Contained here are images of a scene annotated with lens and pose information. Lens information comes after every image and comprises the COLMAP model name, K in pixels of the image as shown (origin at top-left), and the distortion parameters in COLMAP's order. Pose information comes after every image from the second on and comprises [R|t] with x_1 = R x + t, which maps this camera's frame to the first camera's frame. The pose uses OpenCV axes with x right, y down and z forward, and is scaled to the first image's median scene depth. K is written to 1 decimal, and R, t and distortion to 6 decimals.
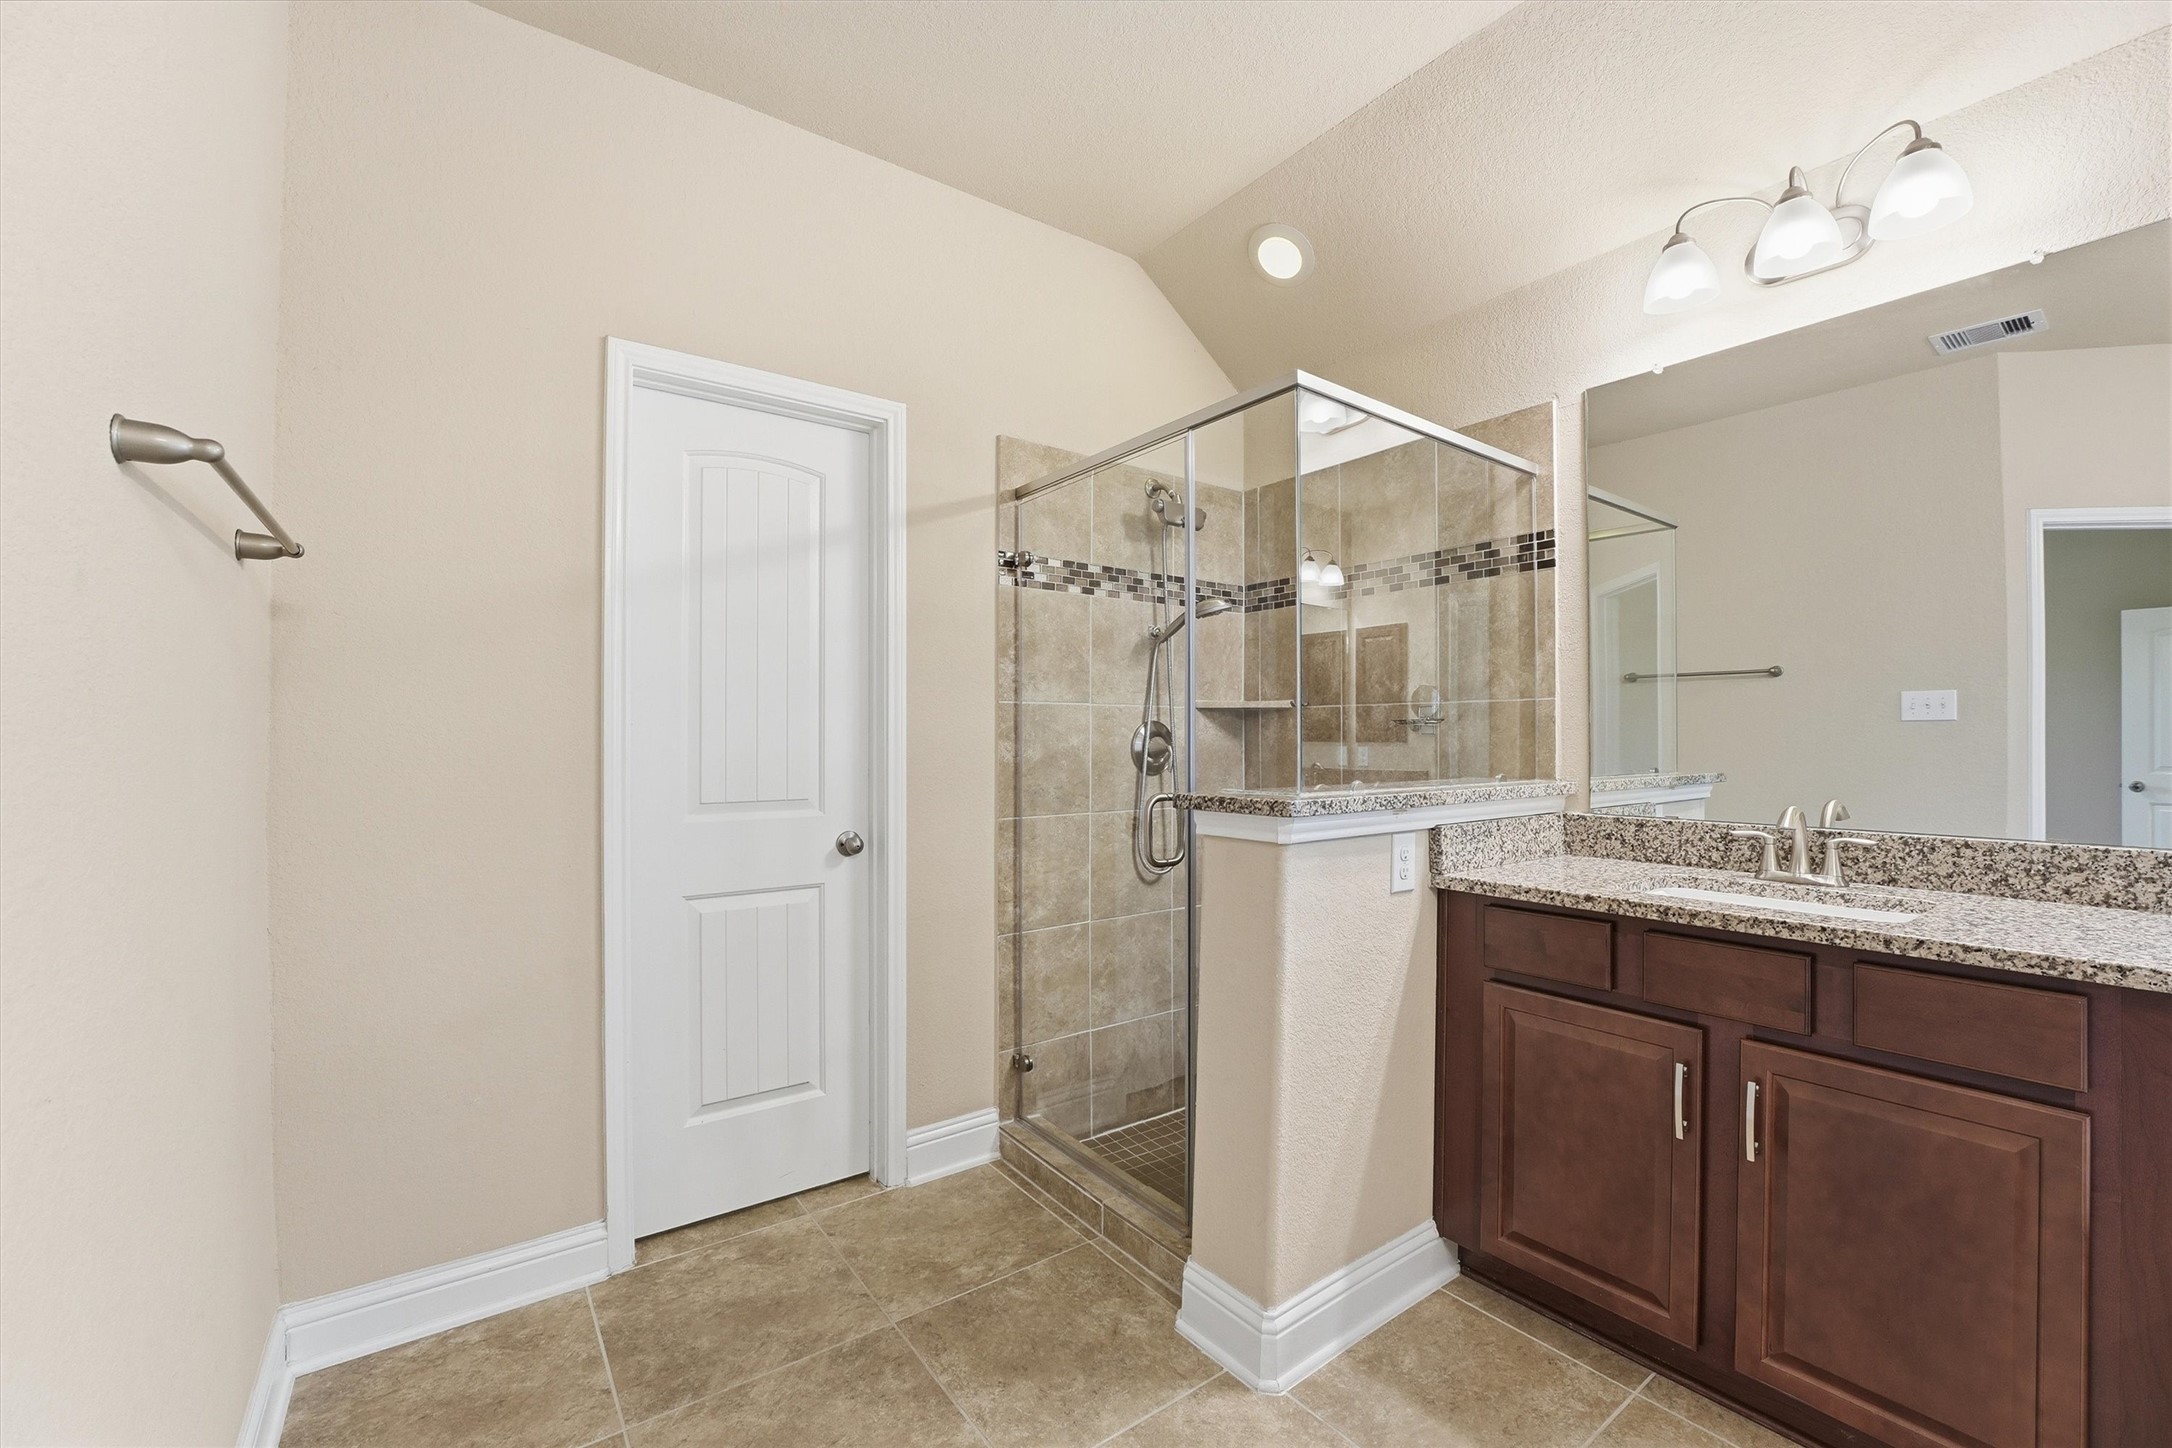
lens RADIAL K [[914.5, 0, 1080.9], [0, 914.5, 732.6], [0, 0, 1]] dist [-0.019127, 0.000458]
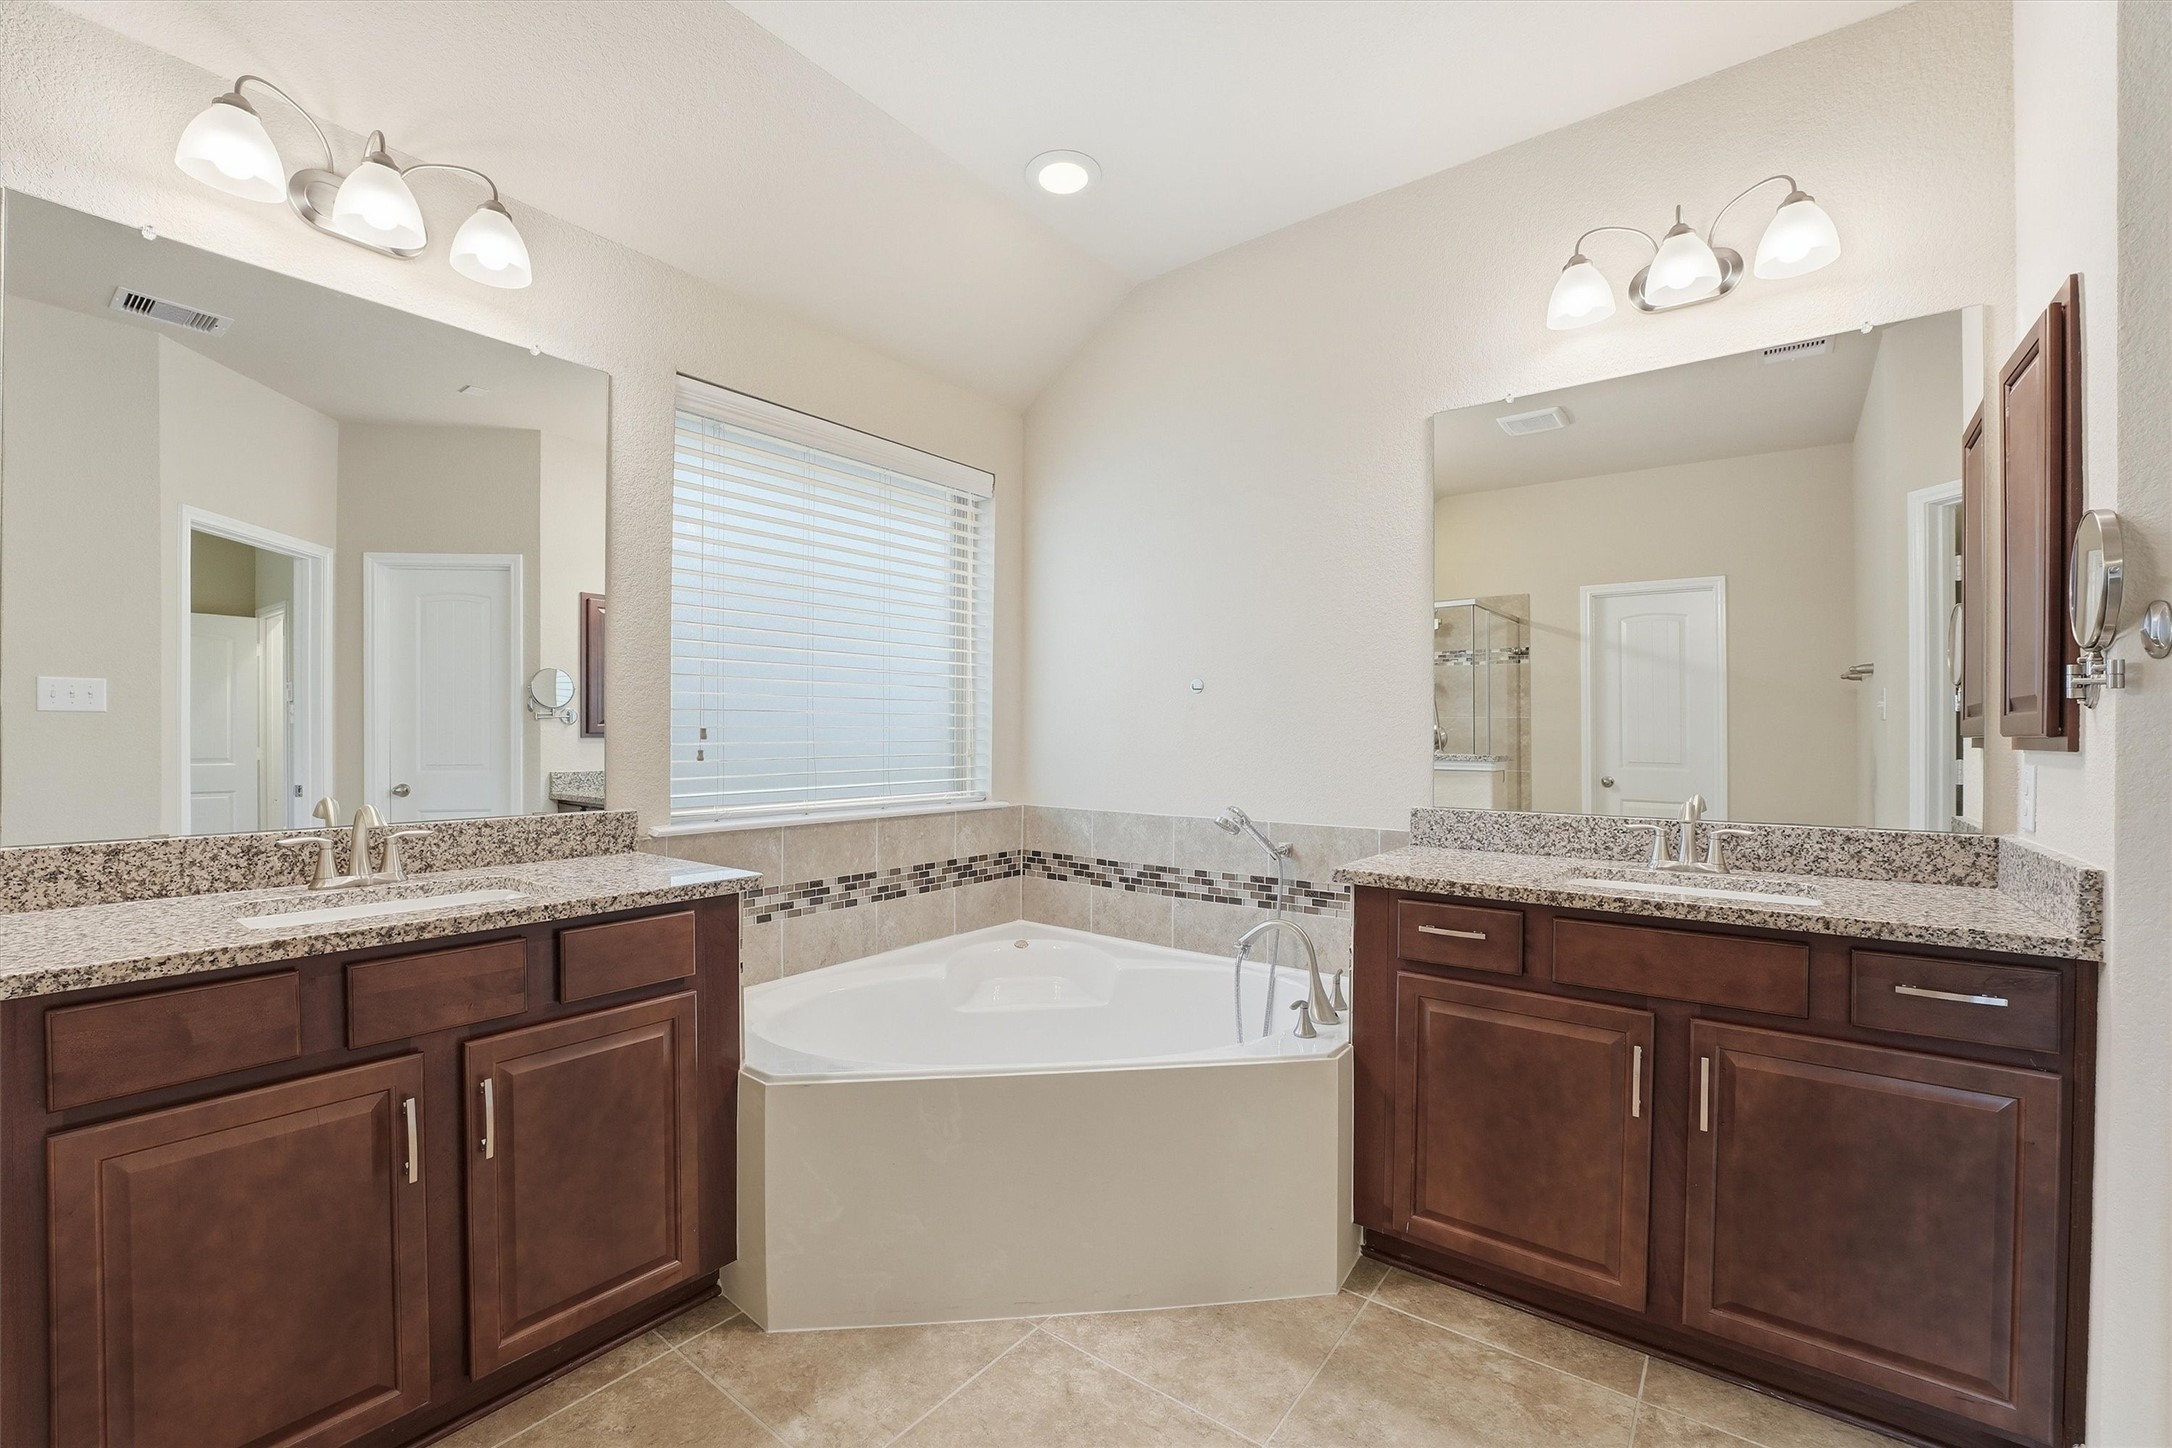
lens RADIAL K [[914.5, 0, 1080.9], [0, 914.5, 732.6], [0, 0, 1]] dist [-0.019127, 0.000458]
pose [[-0.297924, 0.001984, 0.954587, -0.347848], [-0.010571, 0.999930, -0.005377, 0.003706], [-0.954531, -0.011693, -0.297882, 0.585206]]
